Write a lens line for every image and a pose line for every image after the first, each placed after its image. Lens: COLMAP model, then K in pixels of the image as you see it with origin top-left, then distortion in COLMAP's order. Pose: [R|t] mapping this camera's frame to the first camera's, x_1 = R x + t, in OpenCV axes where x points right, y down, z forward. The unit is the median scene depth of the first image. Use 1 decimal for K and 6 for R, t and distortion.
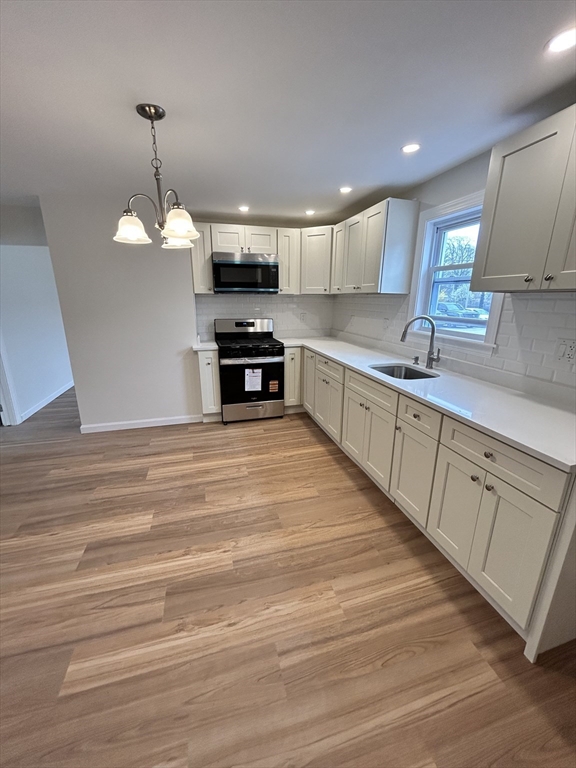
lens RADIAL K [[310.8, 0, 288.8], [0, 310.8, 383.3], [0, 0, 1]] dist [0.001519, 0.000223]
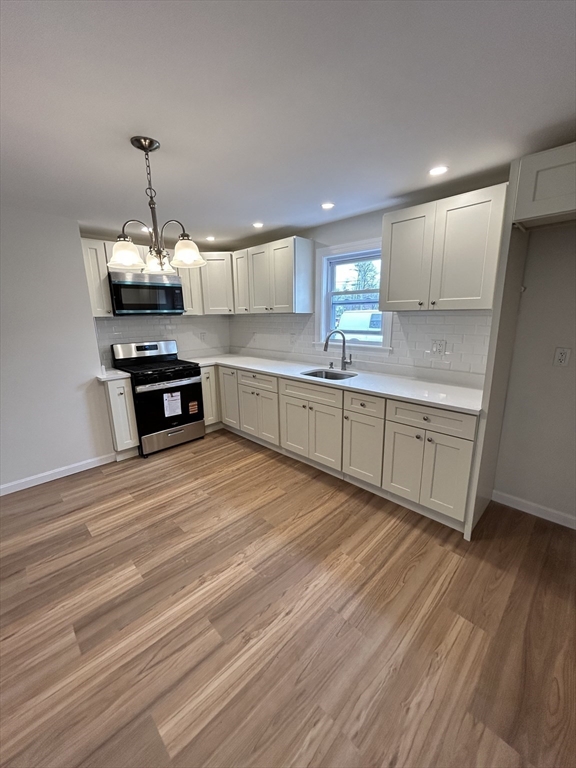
lens RADIAL K [[311.5, 0, 288.0], [0, 311.5, 384.0], [0, 0, 1]] dist [0.000294, 0.000543]
pose [[0.876320, -0.127065, 0.464669, -0.397878], [0.150458, 0.988525, -0.013434, -0.009714], [-0.457630, 0.081685, 0.885382, -0.031186]]
